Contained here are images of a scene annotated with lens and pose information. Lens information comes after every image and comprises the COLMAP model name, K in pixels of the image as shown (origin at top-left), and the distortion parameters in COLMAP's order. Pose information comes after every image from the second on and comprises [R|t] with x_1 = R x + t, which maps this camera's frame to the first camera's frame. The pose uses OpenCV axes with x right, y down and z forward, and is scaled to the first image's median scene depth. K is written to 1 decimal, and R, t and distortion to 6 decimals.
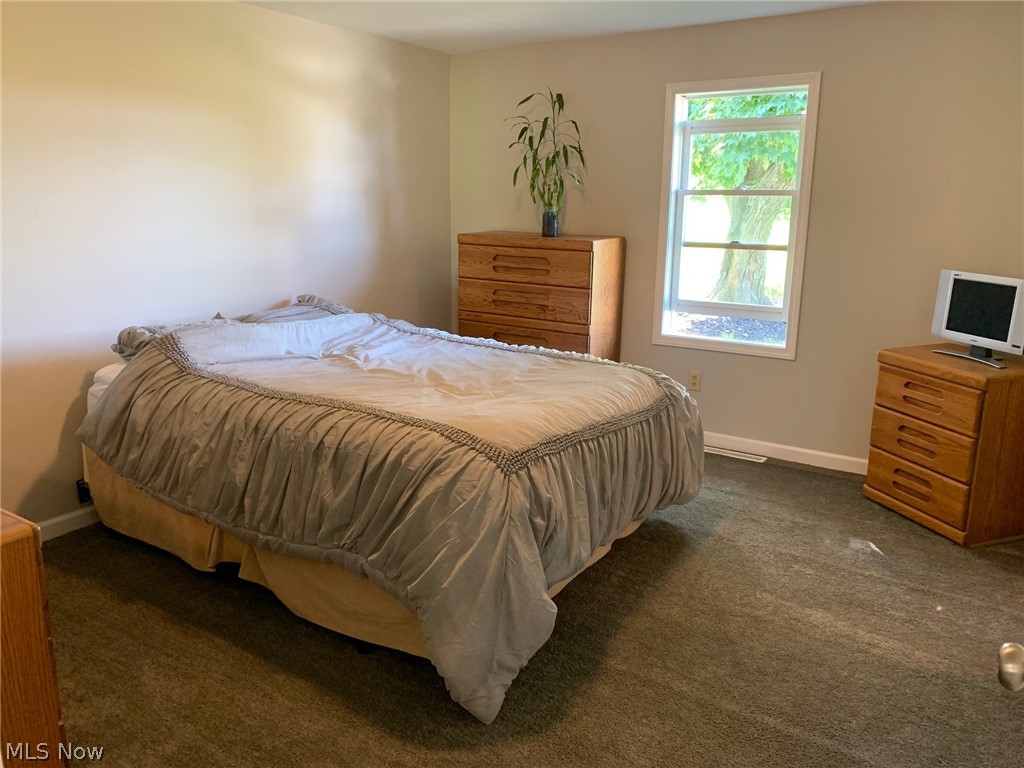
lens RADIAL K [[792.1, 0, 511.8], [0, 792.1, 383.6], [0, 0, 1]] dist [0.006022, 0.005913]
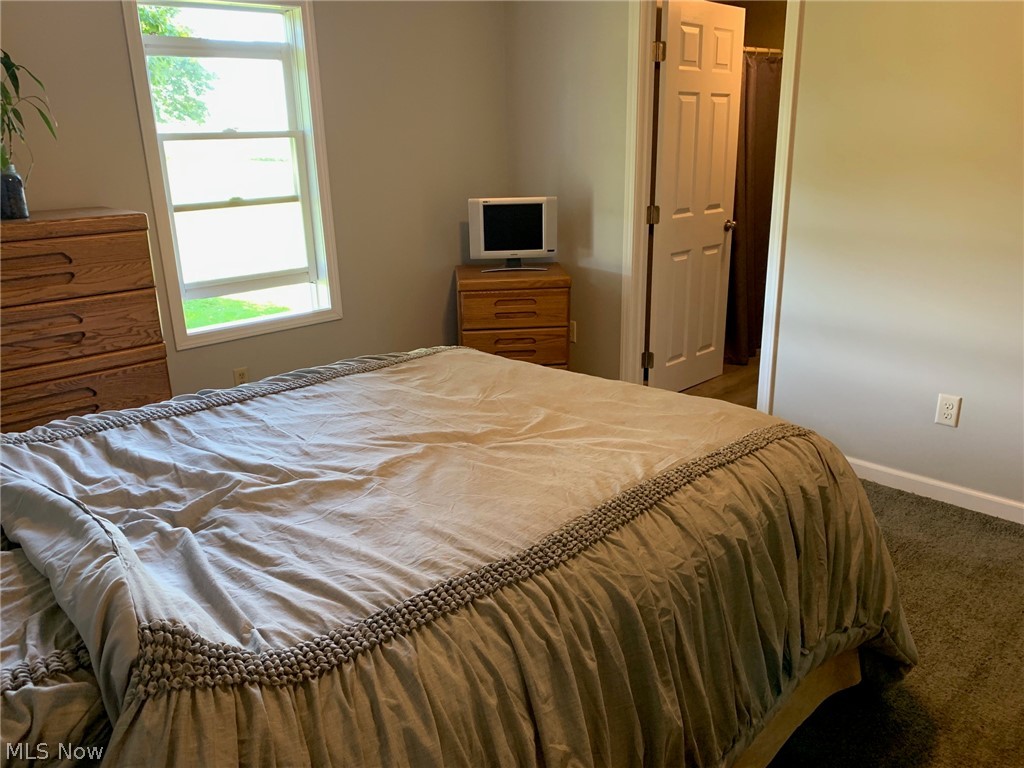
lens RADIAL K [[792.1, 0, 512.0], [0, 792.1, 383.3], [0, 0, 1]] dist [0.006022, 0.005913]
pose [[0.219618, -0.301142, 0.927945, -0.556838], [0.257348, 0.935359, 0.242641, -0.154179], [-0.941031, 0.185517, 0.282920, 0.666741]]
